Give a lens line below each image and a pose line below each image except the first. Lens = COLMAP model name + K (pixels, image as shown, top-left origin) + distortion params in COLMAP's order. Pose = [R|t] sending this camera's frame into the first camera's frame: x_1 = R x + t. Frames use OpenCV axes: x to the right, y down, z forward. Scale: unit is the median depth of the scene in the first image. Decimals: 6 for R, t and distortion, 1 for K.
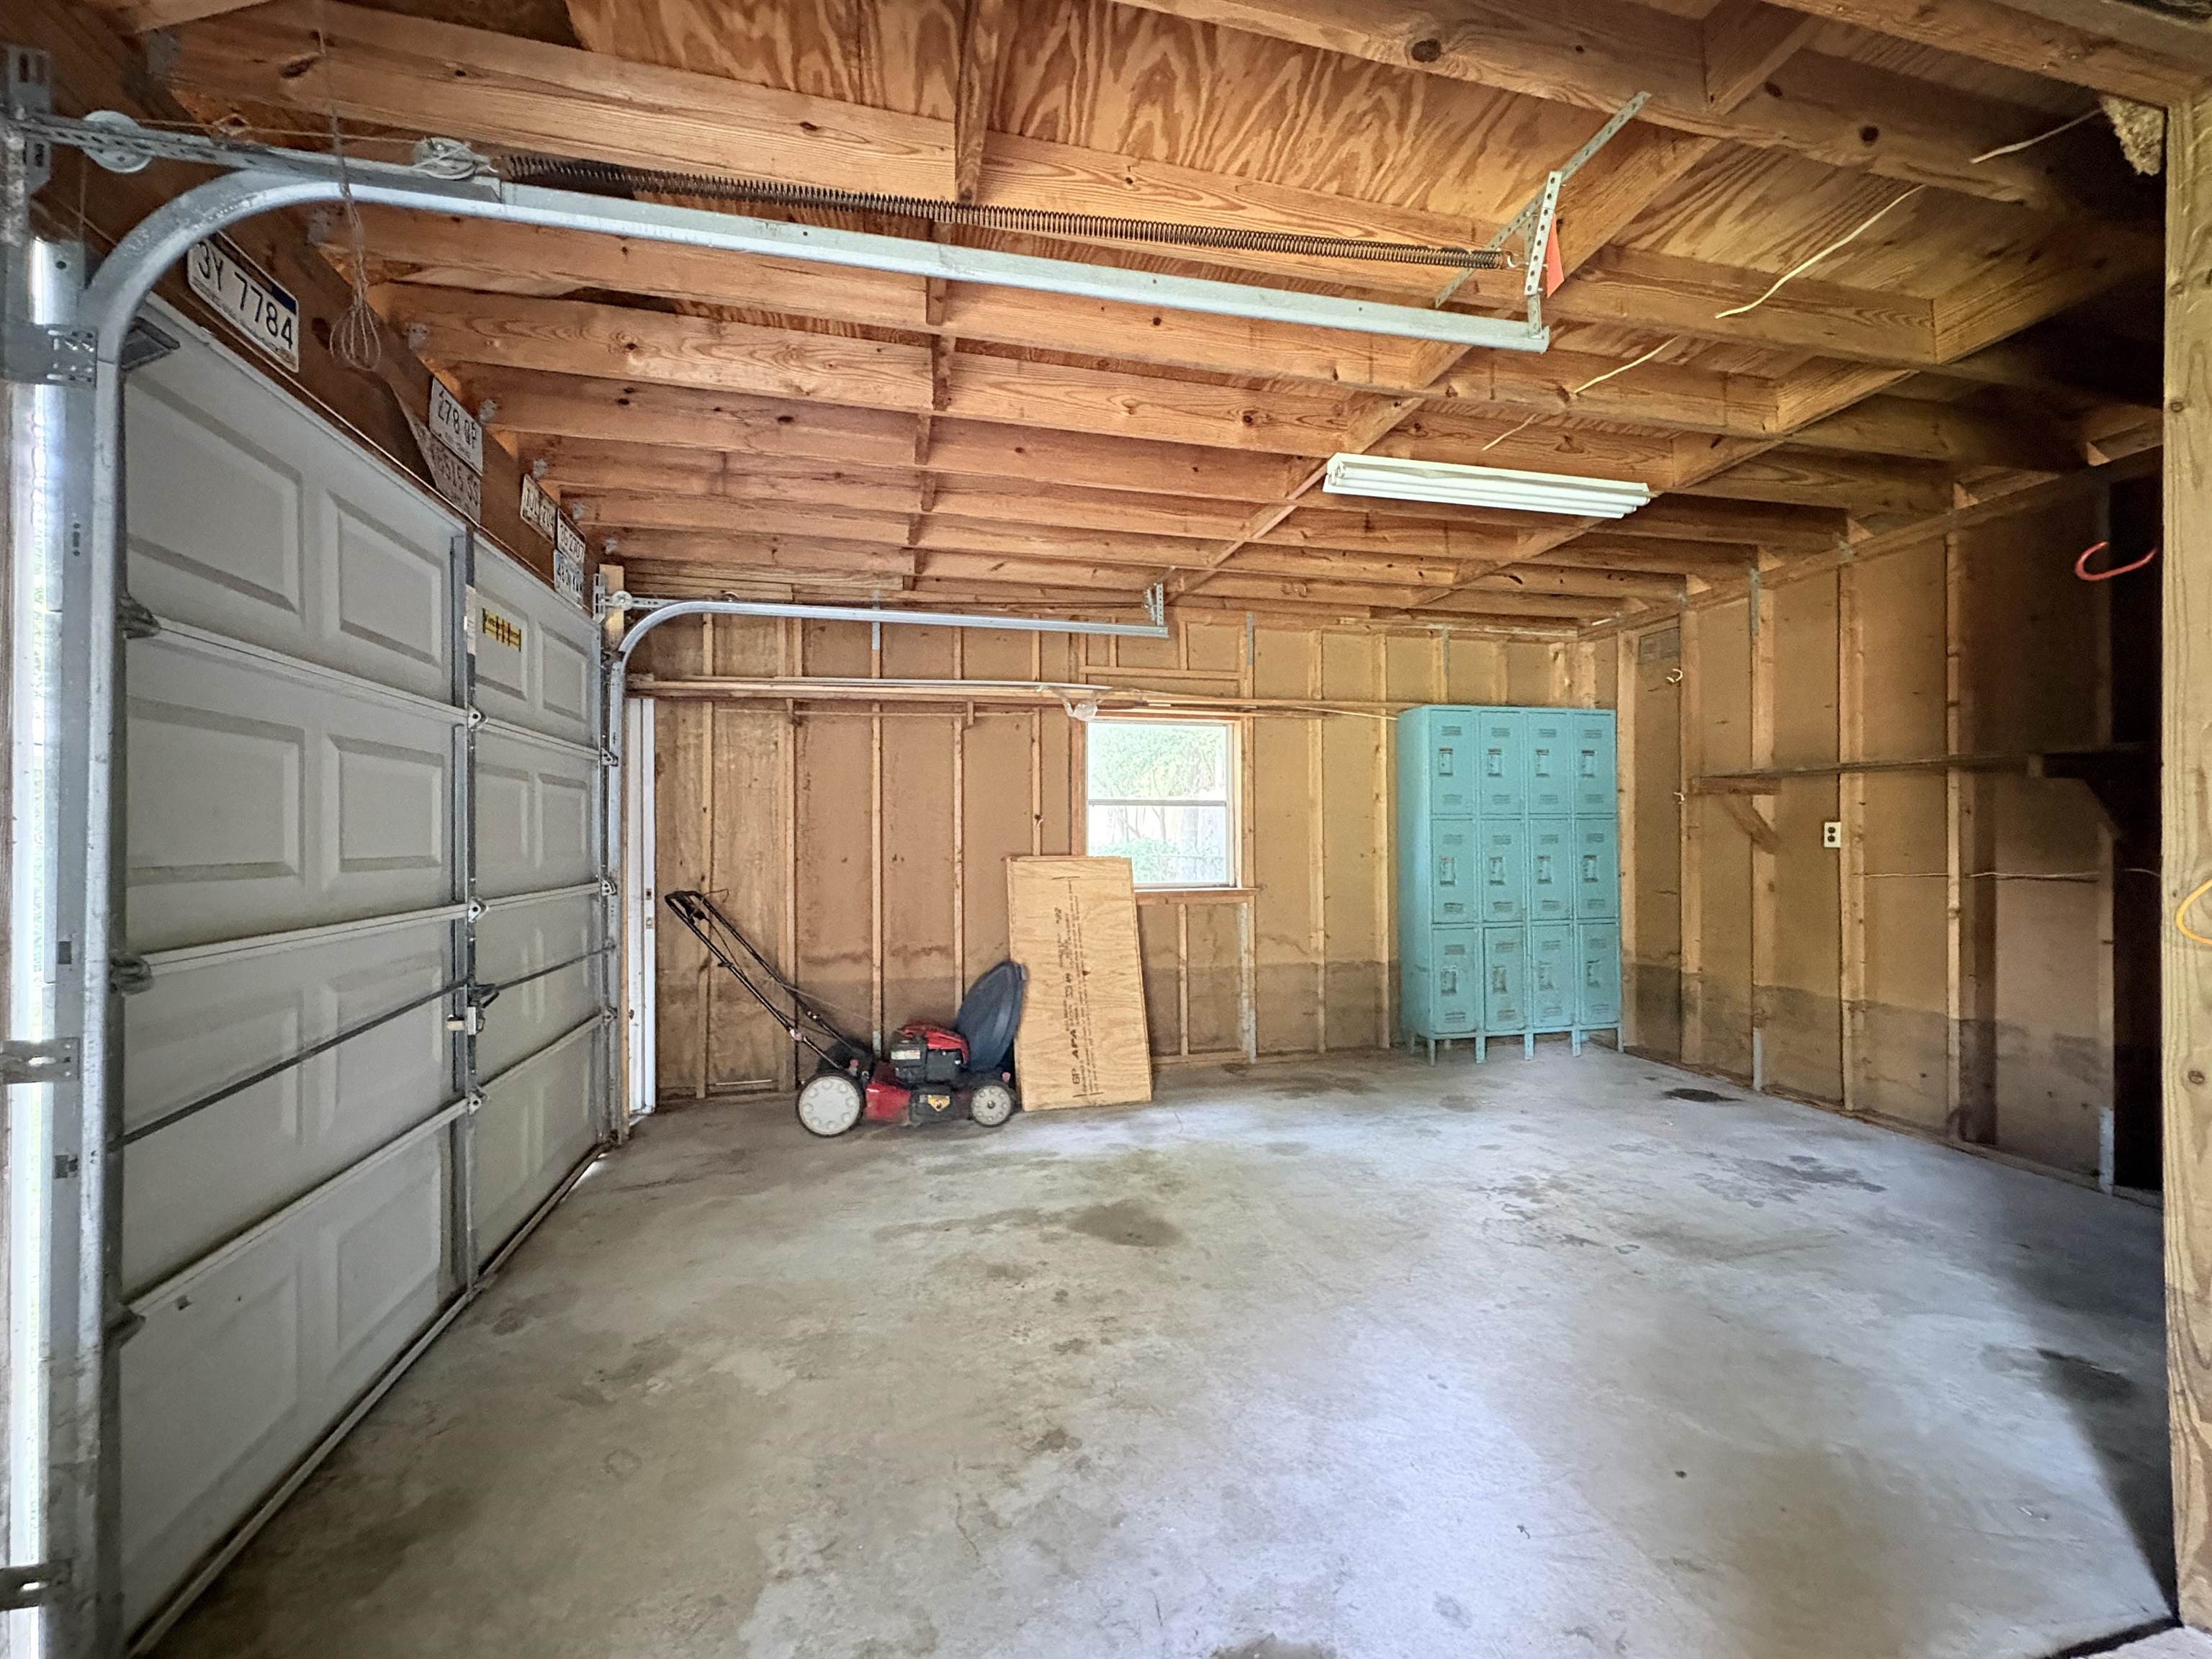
lens RADIAL K [[884.4, 0, 1101.5], [0, 884.4, 831.5], [0, 0, 1]] dist [0.000465, 0.000067]
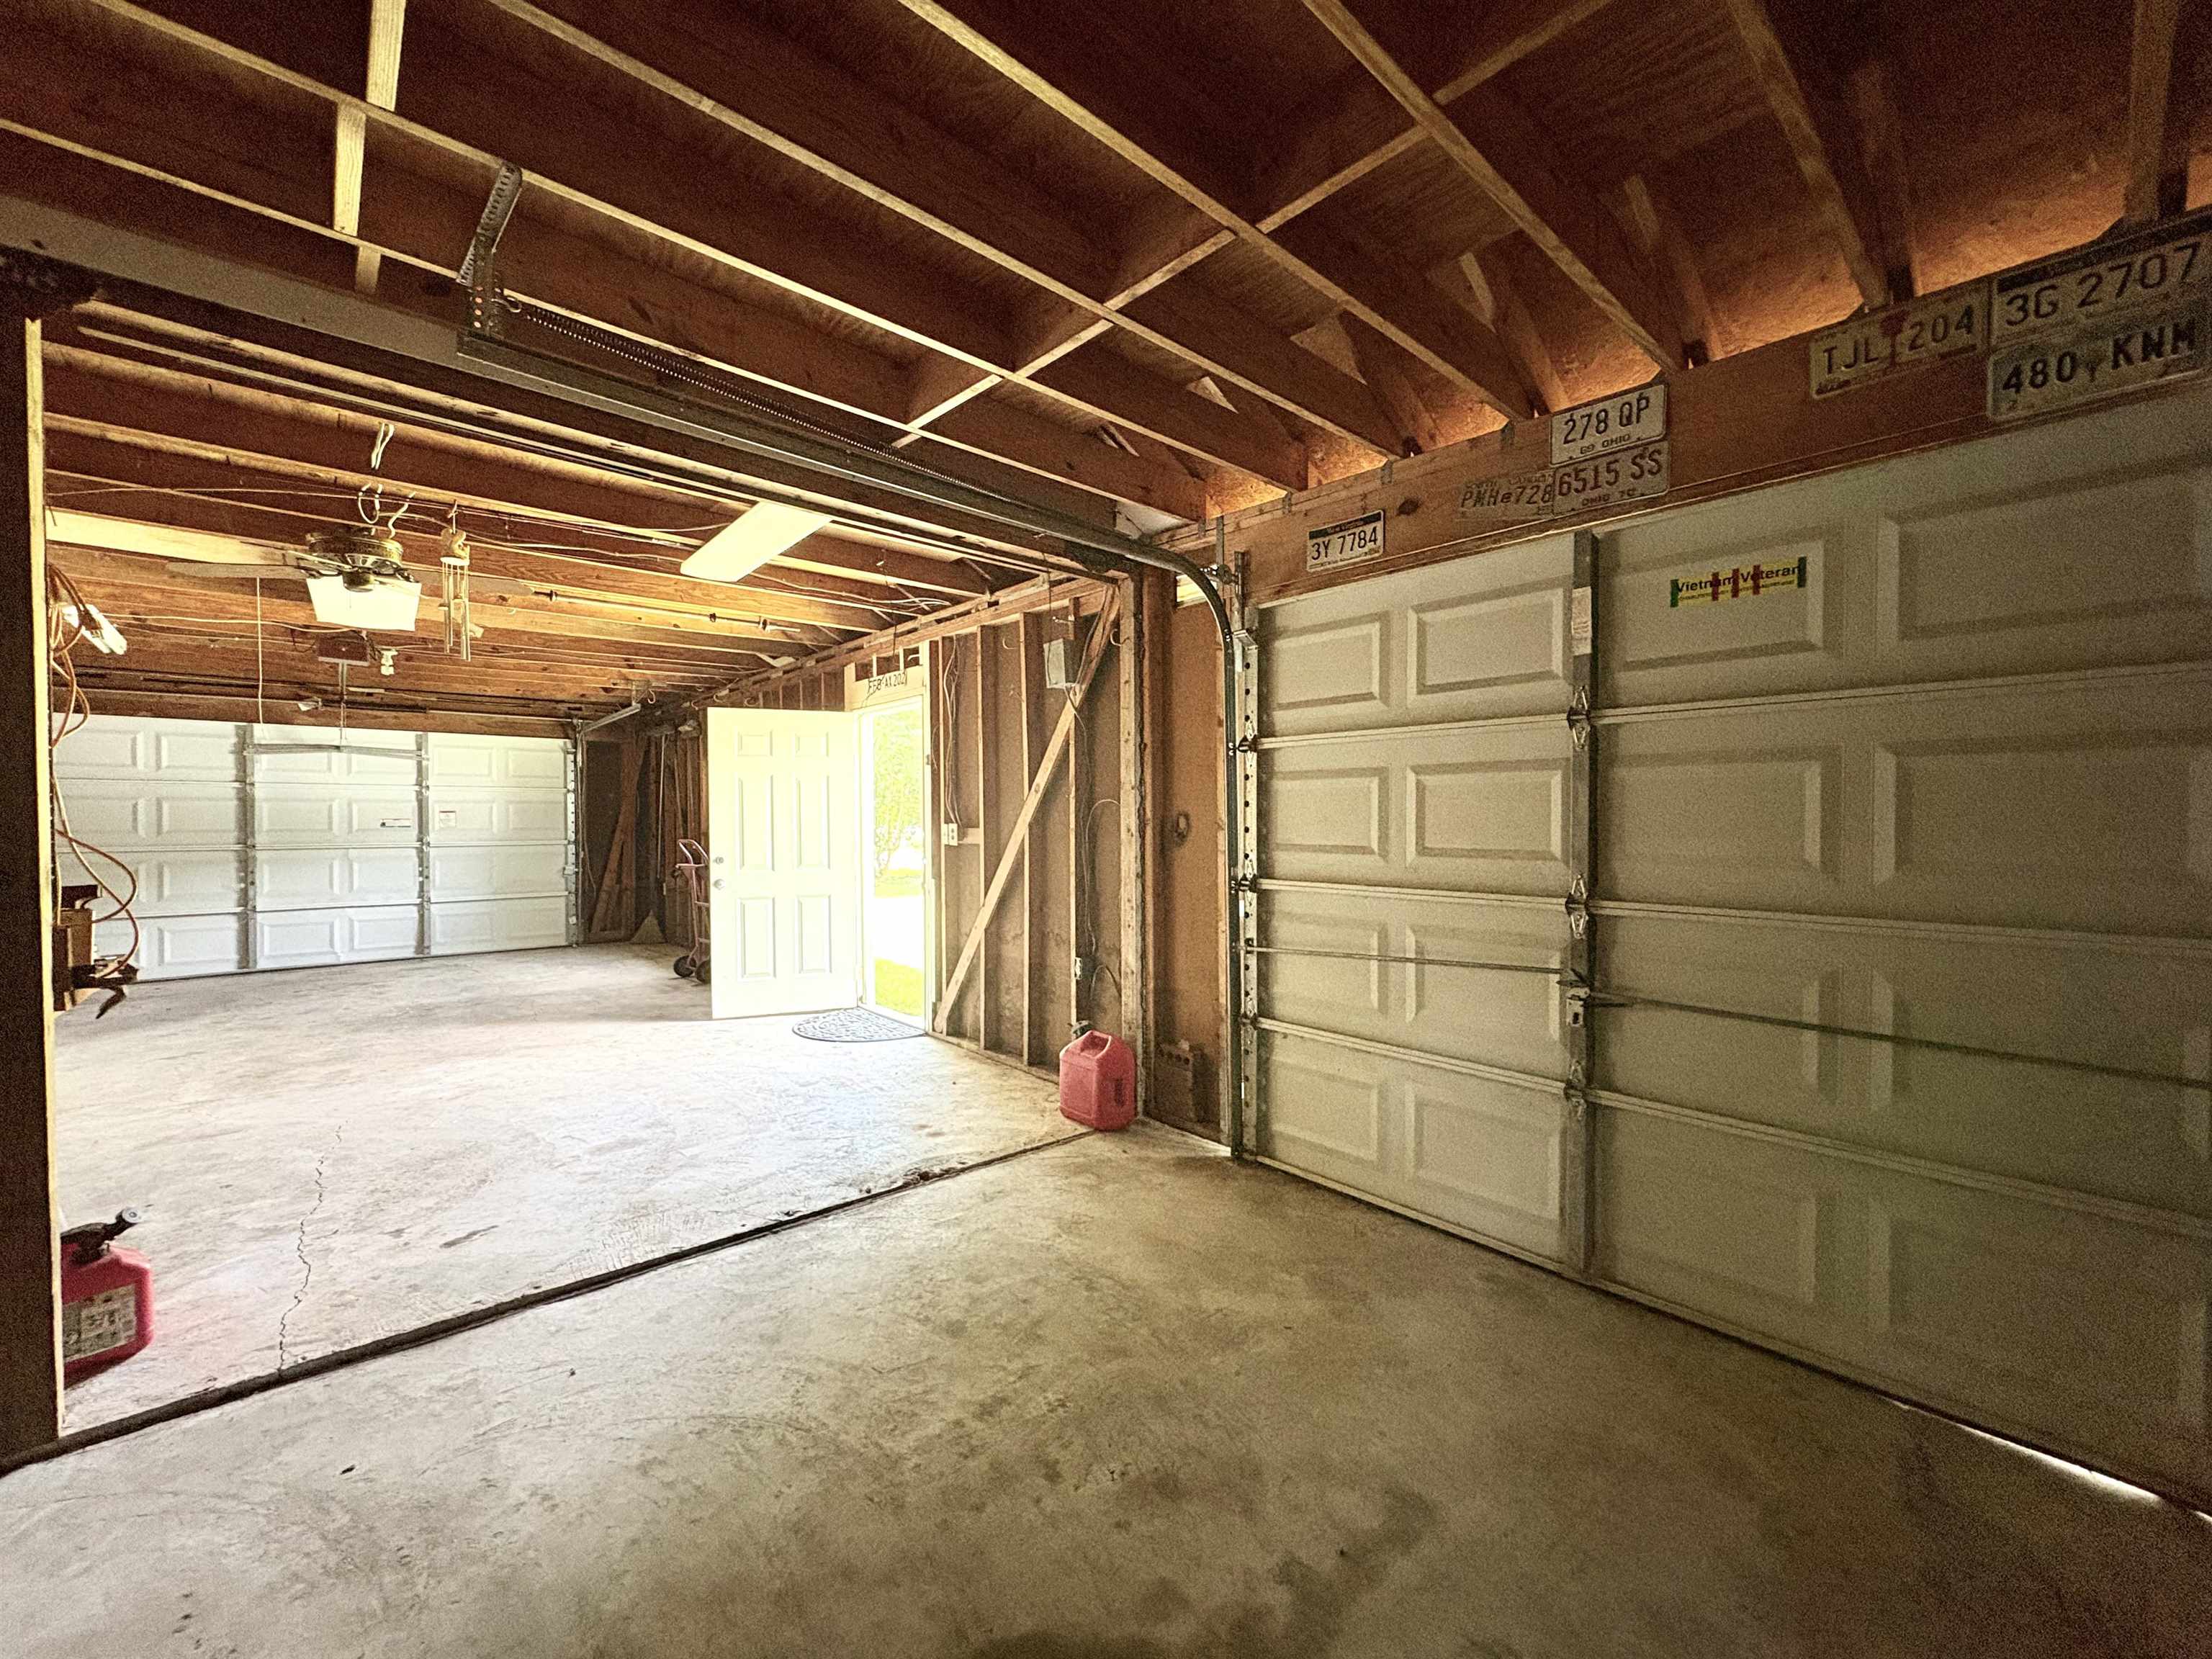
lens RADIAL K [[884.4, 0, 1119.1], [0, 884.4, 828.3], [0, 0, 1]] dist [0.000465, 0.000067]
pose [[-0.878735, 0.016173, -0.477036, 0.226355], [0.011435, 0.999852, 0.012835, -0.018977], [0.477173, 0.005824, -0.878790, 1.524842]]
